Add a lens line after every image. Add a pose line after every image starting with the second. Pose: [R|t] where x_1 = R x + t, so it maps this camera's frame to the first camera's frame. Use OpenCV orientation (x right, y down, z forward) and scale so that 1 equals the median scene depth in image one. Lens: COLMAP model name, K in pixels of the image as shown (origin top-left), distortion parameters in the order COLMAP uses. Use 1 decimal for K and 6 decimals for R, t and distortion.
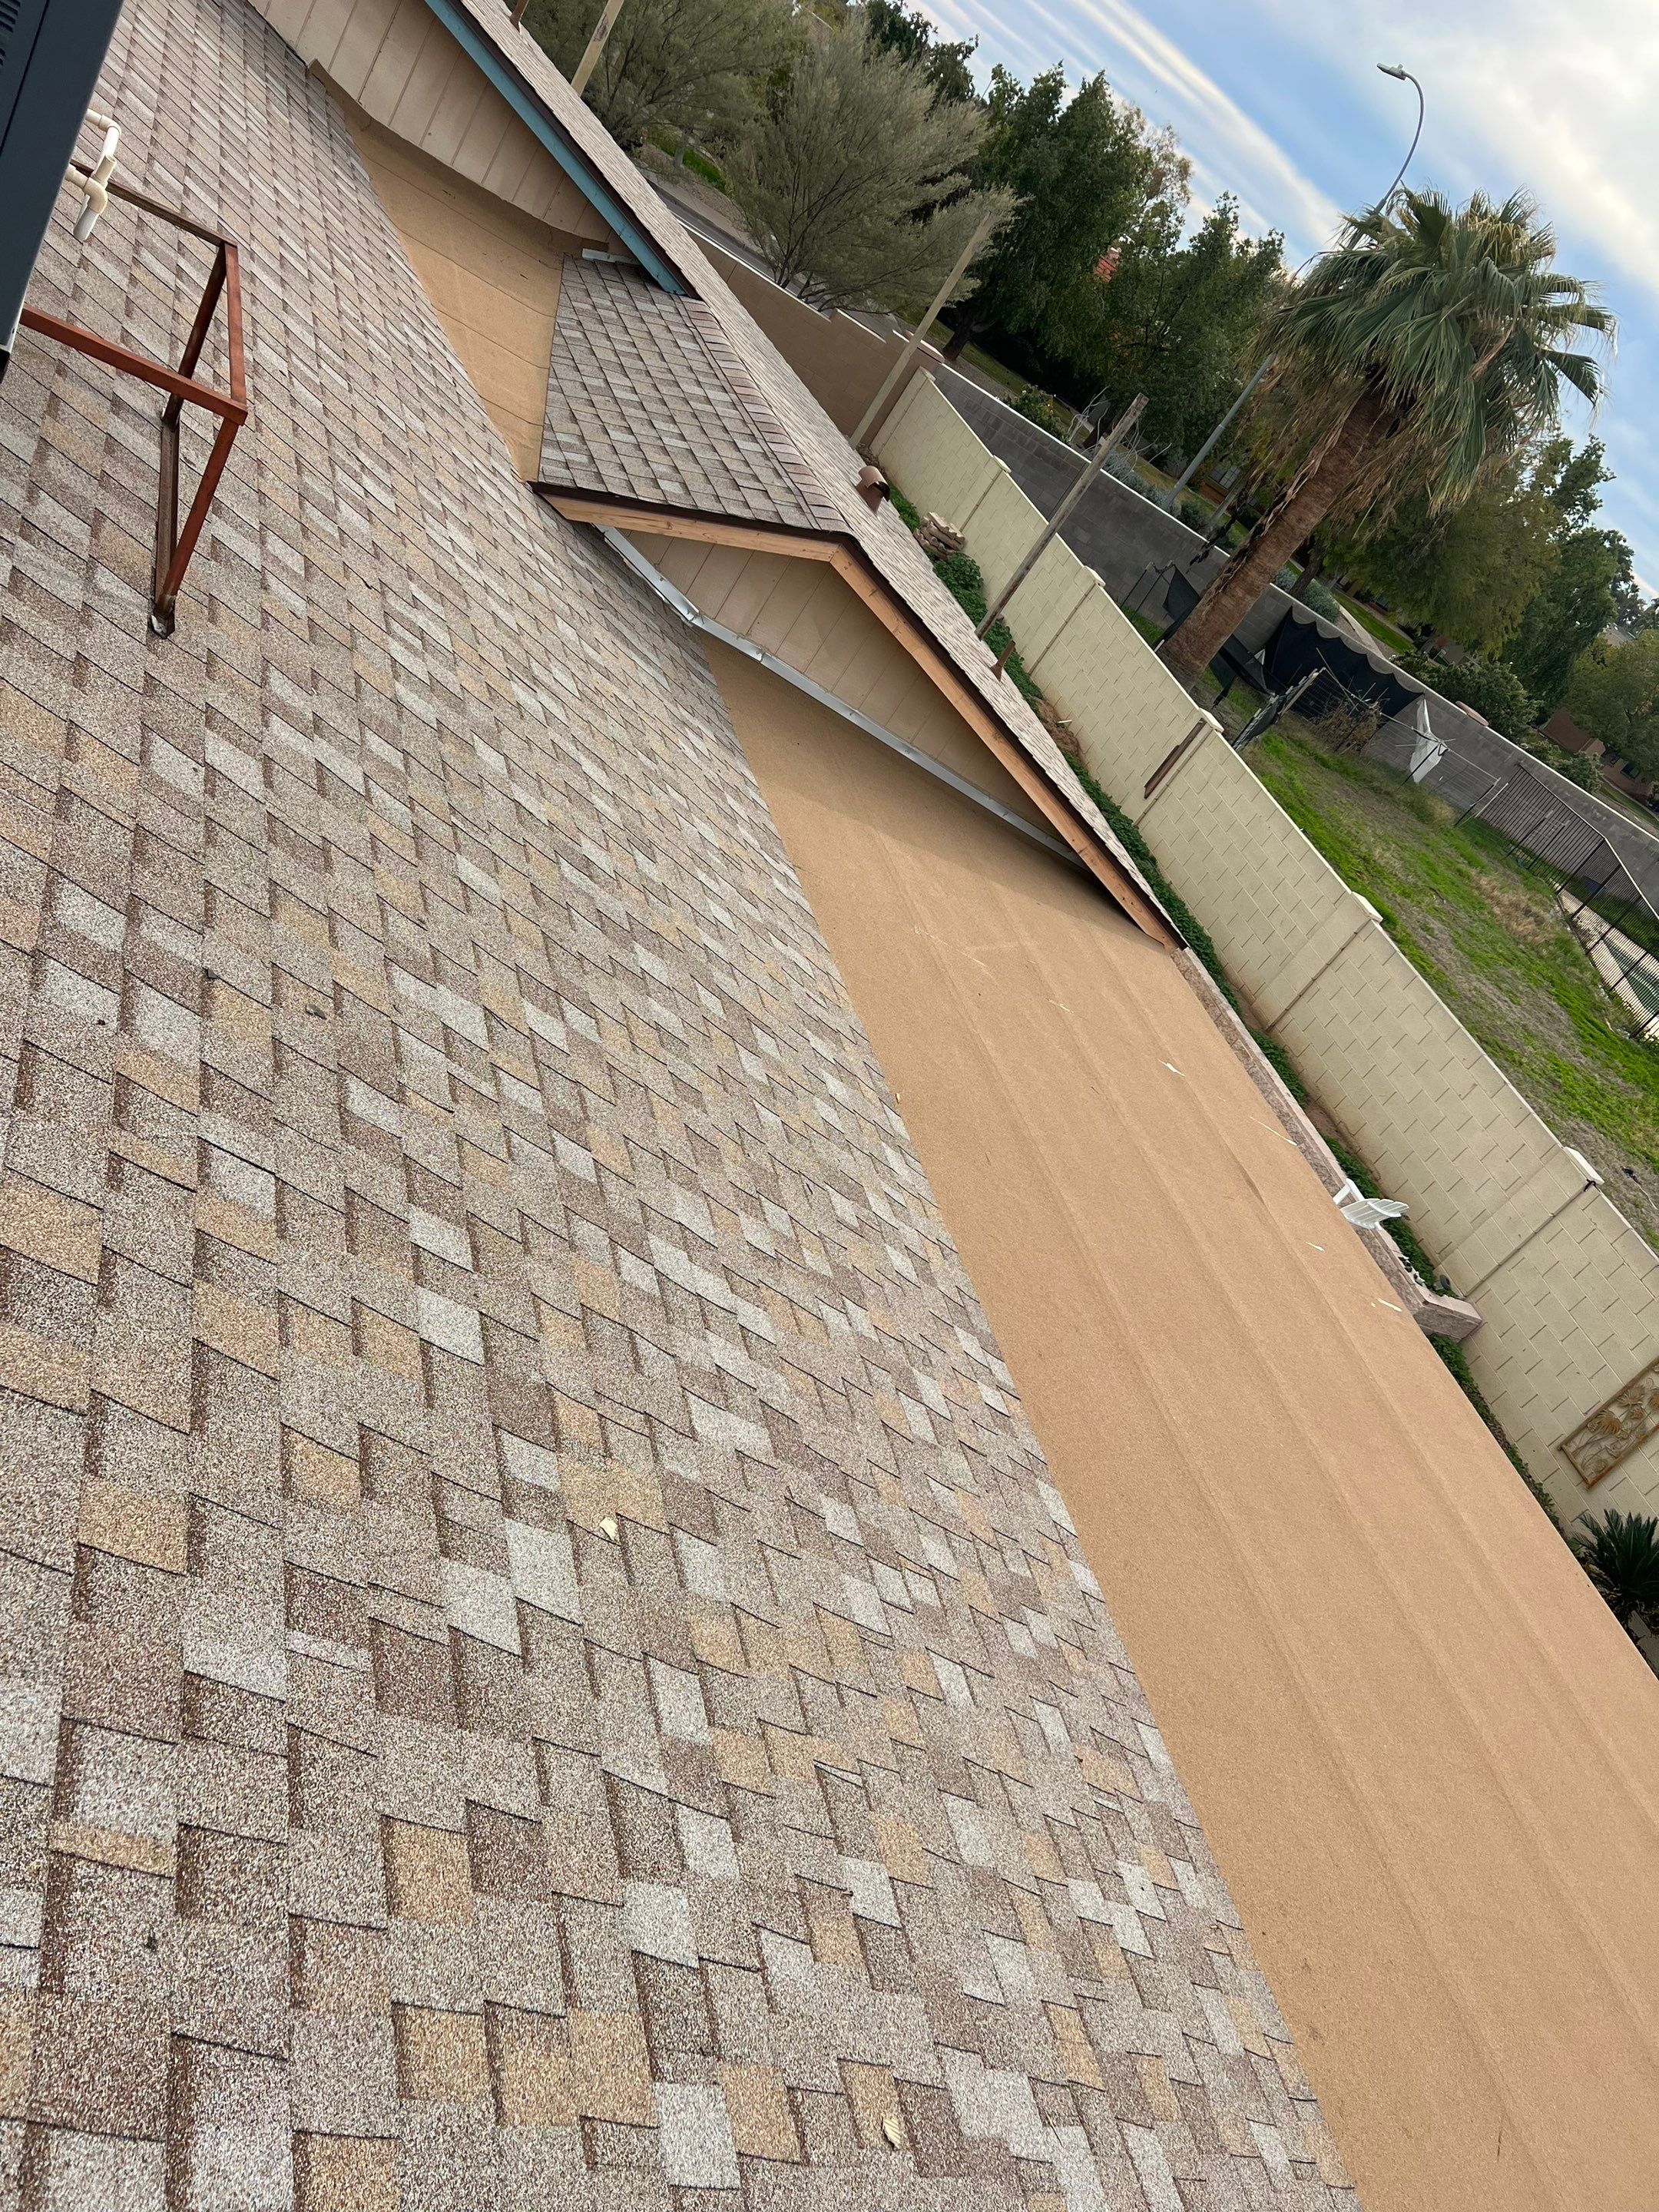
lens RADIAL K [[1681.8, 0, 829.5], [0, 1681.8, 1106.0], [0, 0, 1]] dist [0.041050, -0.003914]
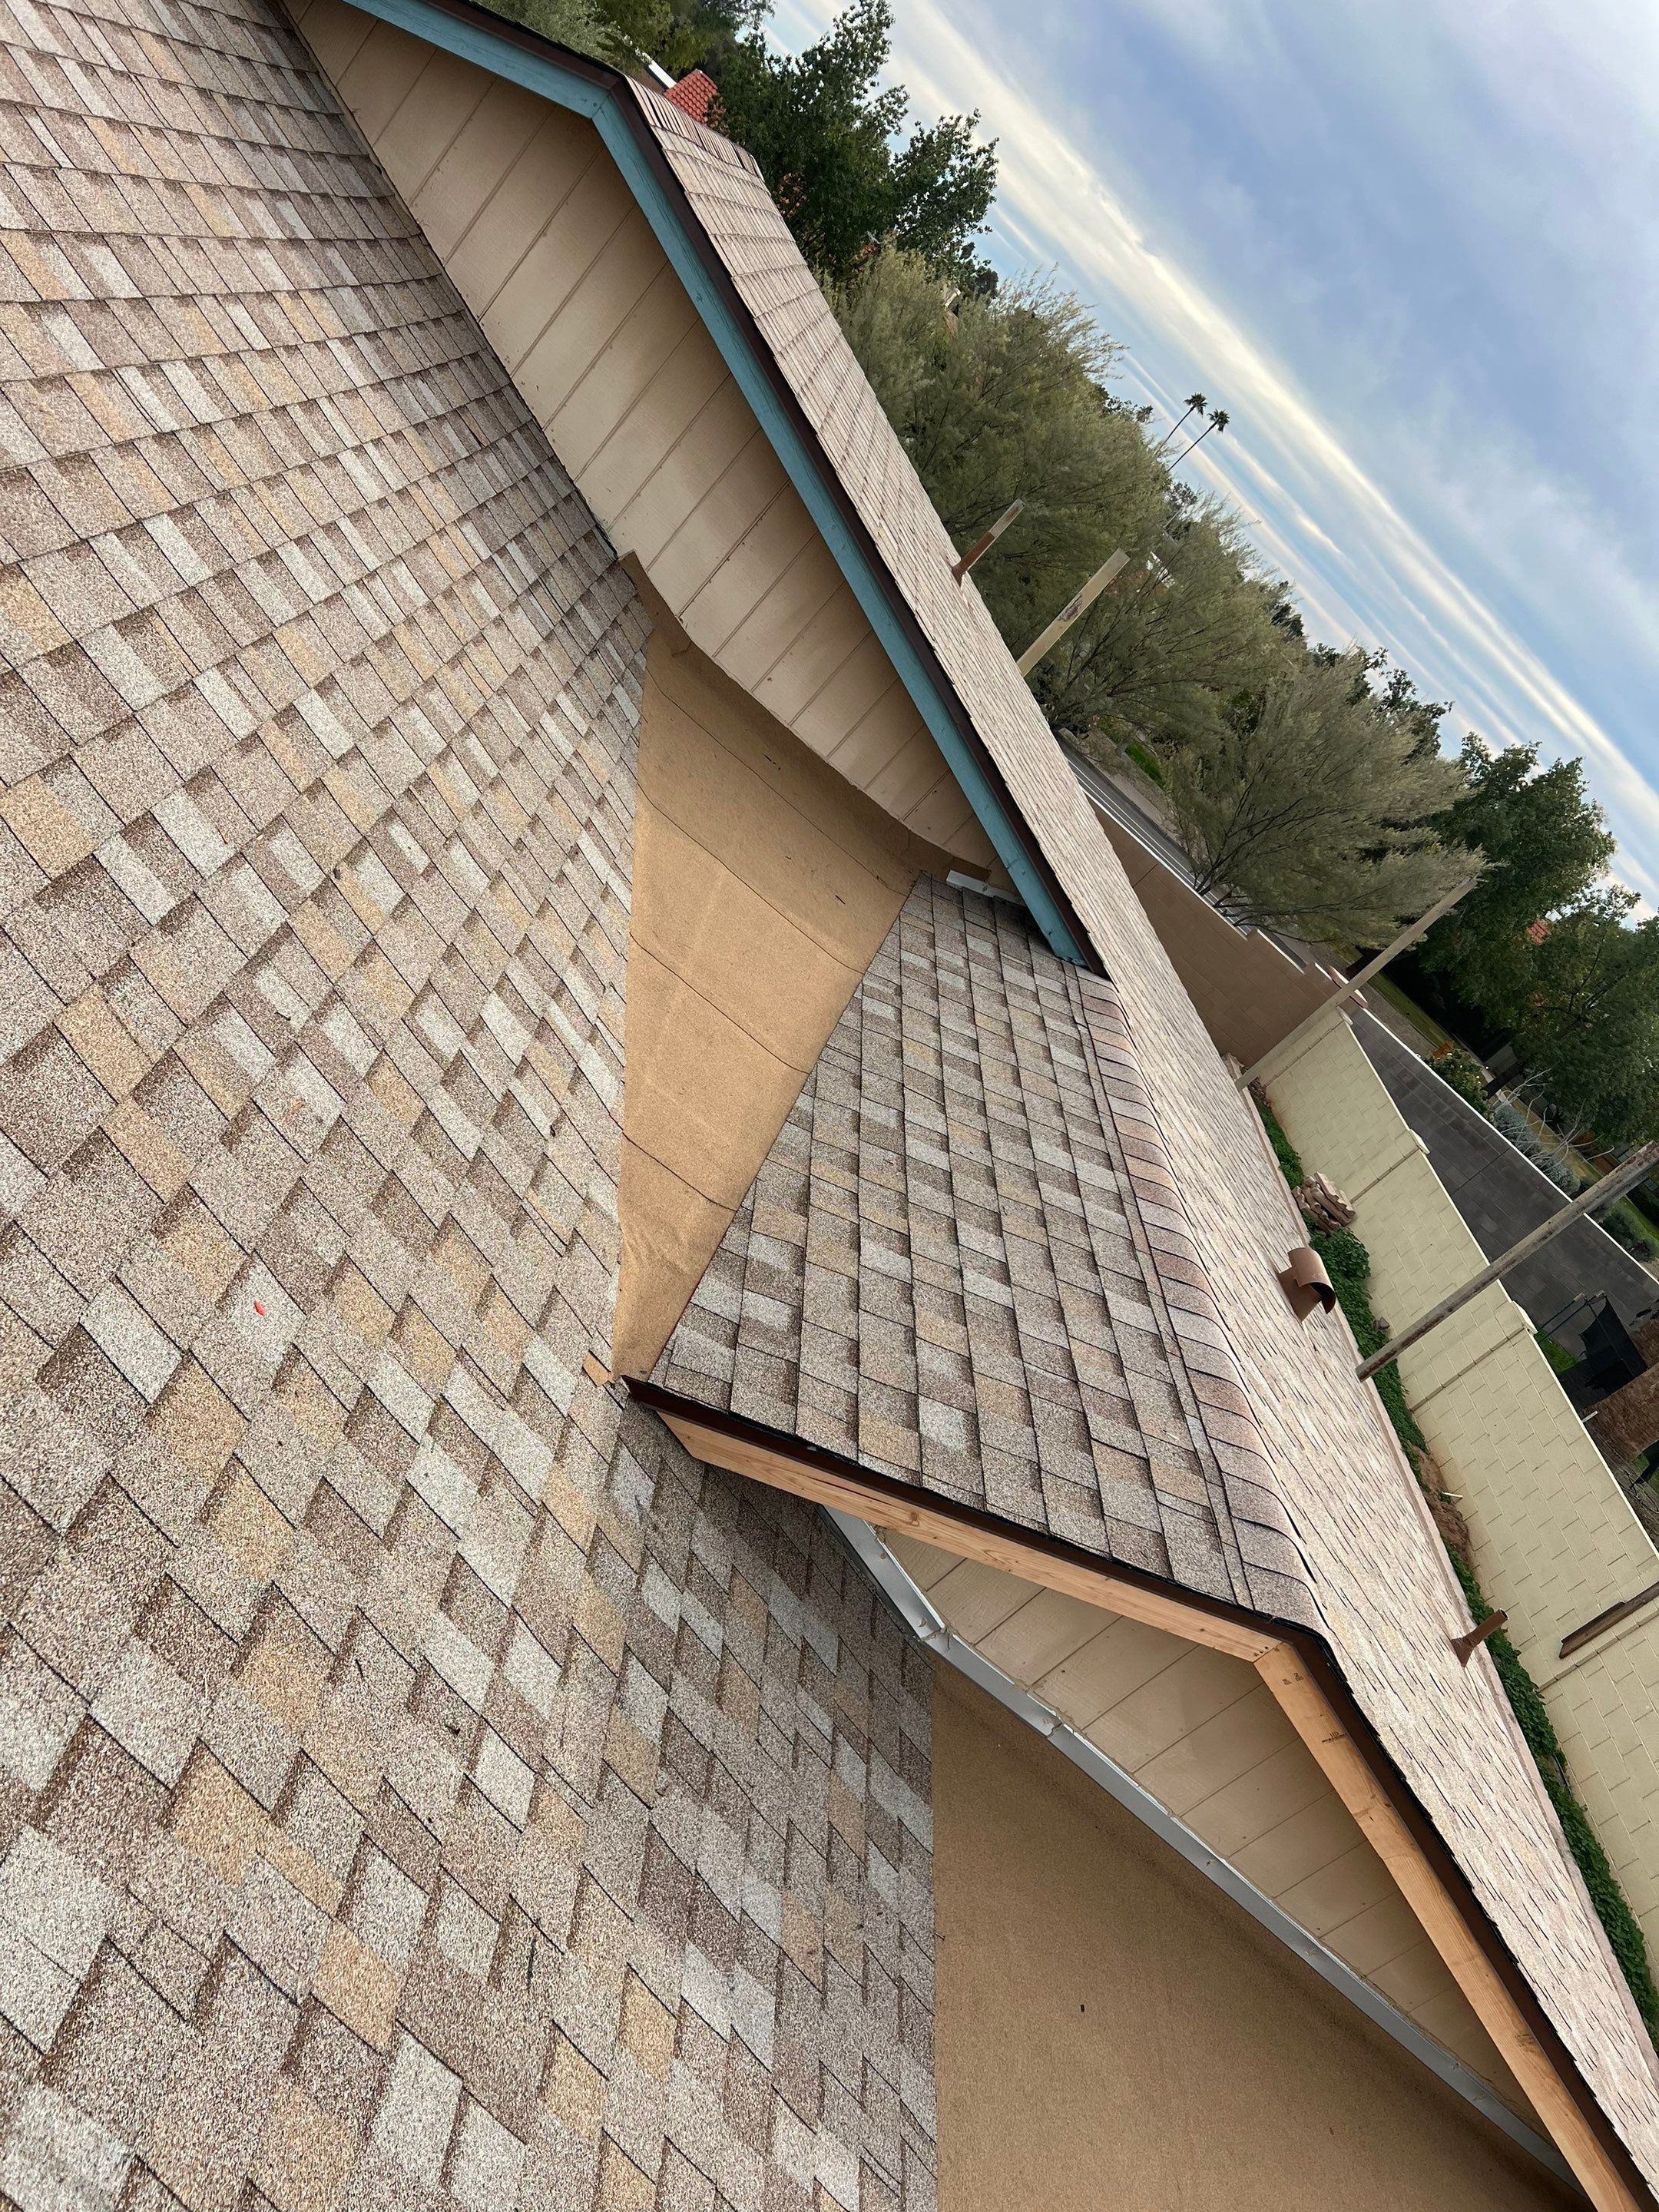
lens RADIAL K [[1698.7, 0, 829.5], [0, 1698.7, 1106.0], [0, 0, 1]] dist [0.142482, -0.187942]
pose [[0.951602, 0.240466, -0.191391, -0.021392], [-0.285123, 0.923190, -0.257732, -0.123117], [0.114715, 0.299828, 0.947071, 0.206471]]
